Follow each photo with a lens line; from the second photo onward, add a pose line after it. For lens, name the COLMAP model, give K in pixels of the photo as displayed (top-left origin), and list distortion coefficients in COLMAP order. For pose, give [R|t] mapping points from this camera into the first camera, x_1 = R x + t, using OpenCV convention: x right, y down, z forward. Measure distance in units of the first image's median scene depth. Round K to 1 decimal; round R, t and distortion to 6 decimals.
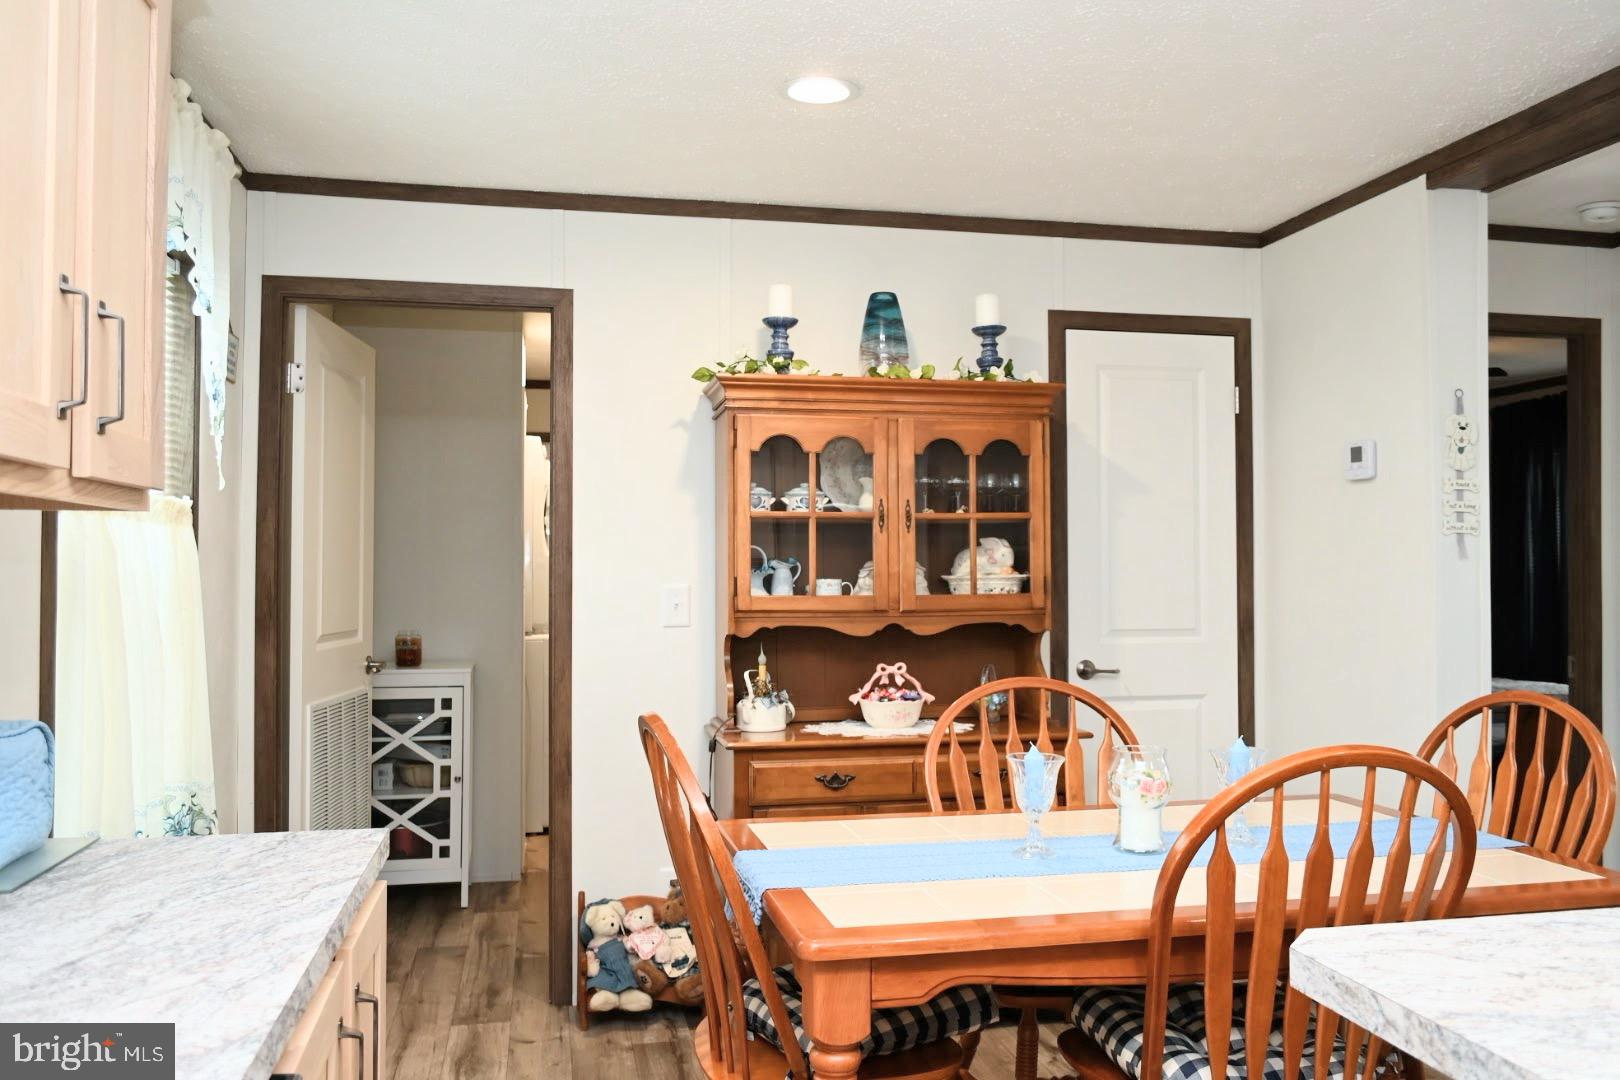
lens RADIAL K [[1251.1, 0, 872.2], [0, 1251.1, 547.1], [0, 0, 1]] dist [-0.010687, 0.006094]
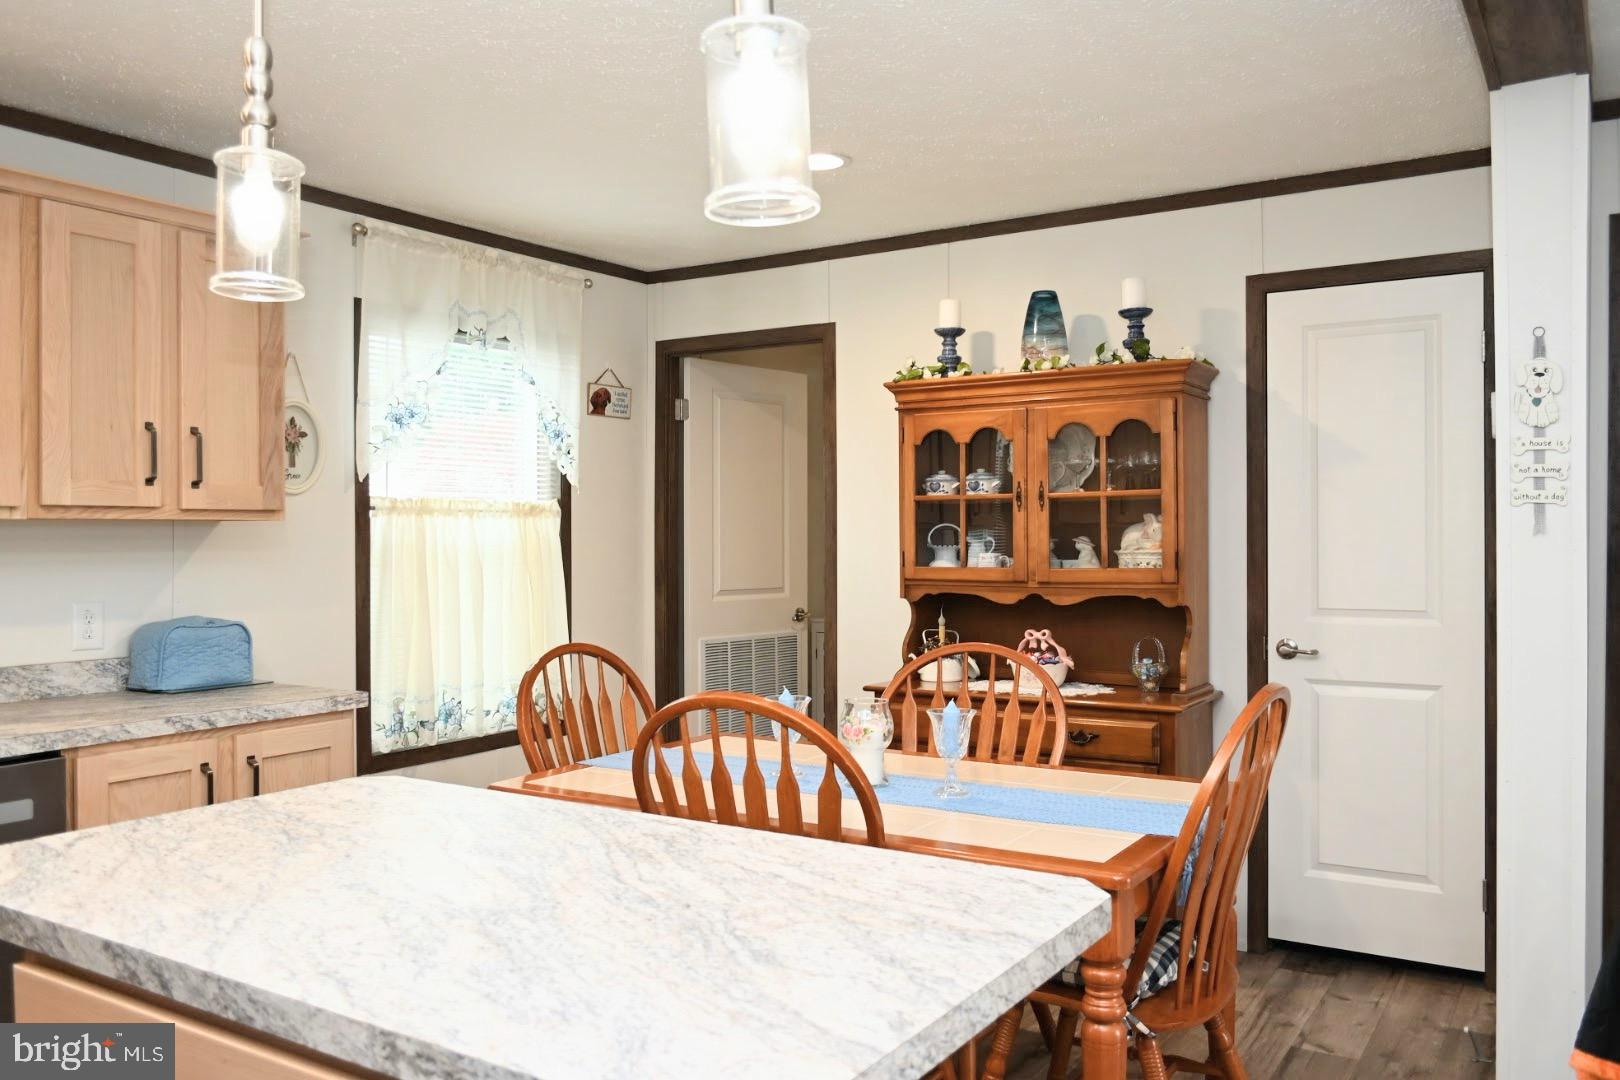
lens RADIAL K [[1251.1, 0, 804.9], [0, 1251.1, 552.0], [0, 0, 1]] dist [-0.010687, 0.006094]
pose [[0.717452, 0.005825, -0.696583, 0.636282], [0.017536, 0.999497, 0.026419, -0.008322], [0.696387, -0.031170, 0.716989, 0.068016]]
